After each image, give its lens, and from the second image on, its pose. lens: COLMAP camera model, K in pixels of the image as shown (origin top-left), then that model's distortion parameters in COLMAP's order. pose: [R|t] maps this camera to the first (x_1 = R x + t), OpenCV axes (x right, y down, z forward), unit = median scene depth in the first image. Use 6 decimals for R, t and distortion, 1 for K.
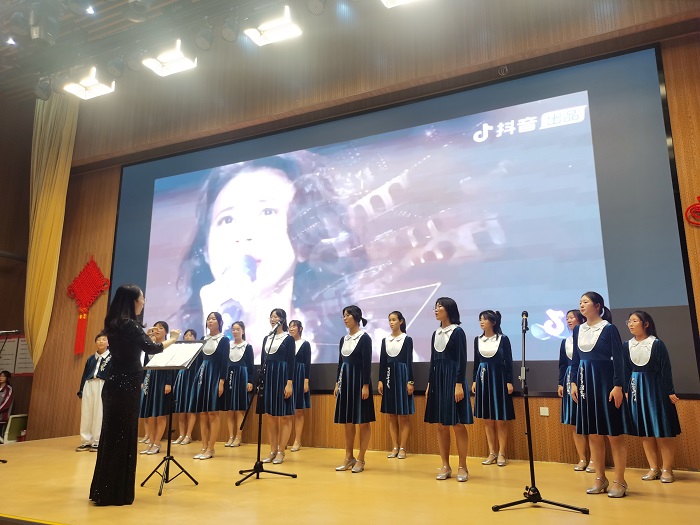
lens RADIAL K [[544.3, 0, 351.9], [0, 544.3, 264.2], [0, 0, 1]] dist [0.001502, 0.002482]
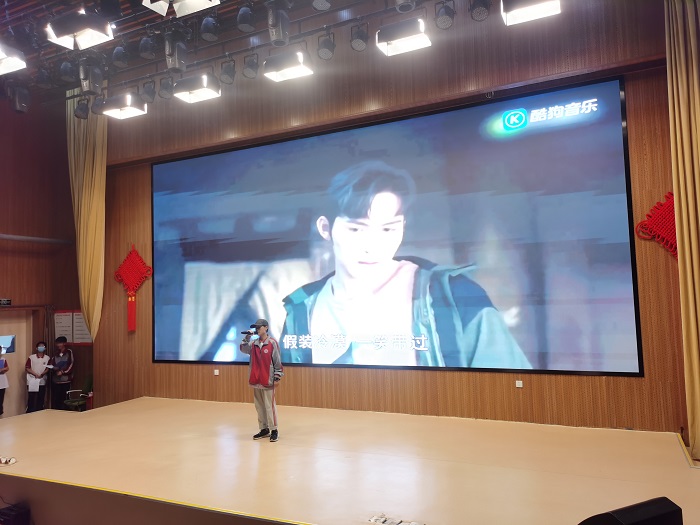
lens RADIAL K [[542.7, 0, 350.0], [0, 542.7, 262.5], [0, 0, 1]] dist [0.009129, -0.004694]
pose [[0.999356, -0.034919, -0.008316, -0.013636], [0.035778, 0.987741, 0.151944, -0.141158], [0.002908, -0.152143, 0.988354, -0.137900]]
